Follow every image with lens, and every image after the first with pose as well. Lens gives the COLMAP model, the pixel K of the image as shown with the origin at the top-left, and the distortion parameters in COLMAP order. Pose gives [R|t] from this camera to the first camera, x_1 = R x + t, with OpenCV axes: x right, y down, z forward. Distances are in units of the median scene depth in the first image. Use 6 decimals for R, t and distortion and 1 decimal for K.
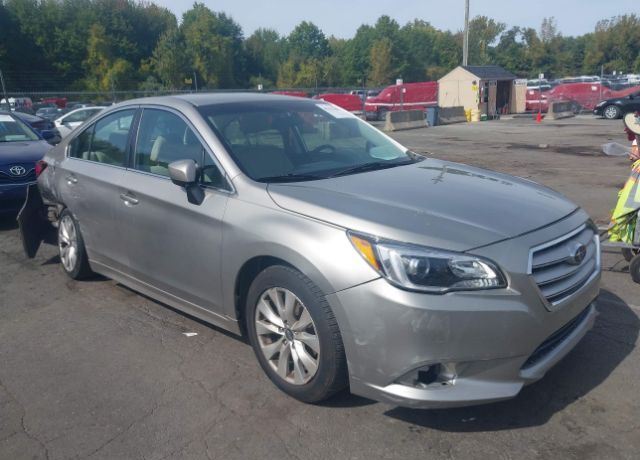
lens RADIAL K [[554.6, 0, 320.0], [0, 554.6, 230.0], [0, 0, 1]] dist [0.005546, 0.002955]
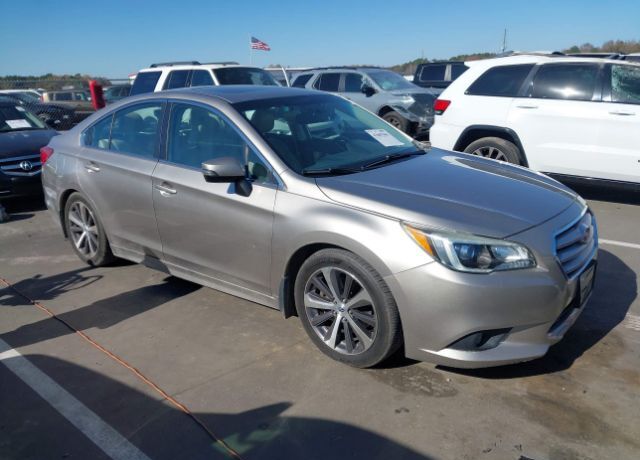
lens RADIAL K [[554.6, 0, 320.0], [0, 554.6, 230.0], [0, 0, 1]] dist [0.005546, 0.002955]
pose [[0.995903, -0.020106, 0.088170, -0.212076], [0.015396, 0.998434, 0.053778, -0.044751], [-0.089113, -0.052200, 0.994653, -0.149411]]
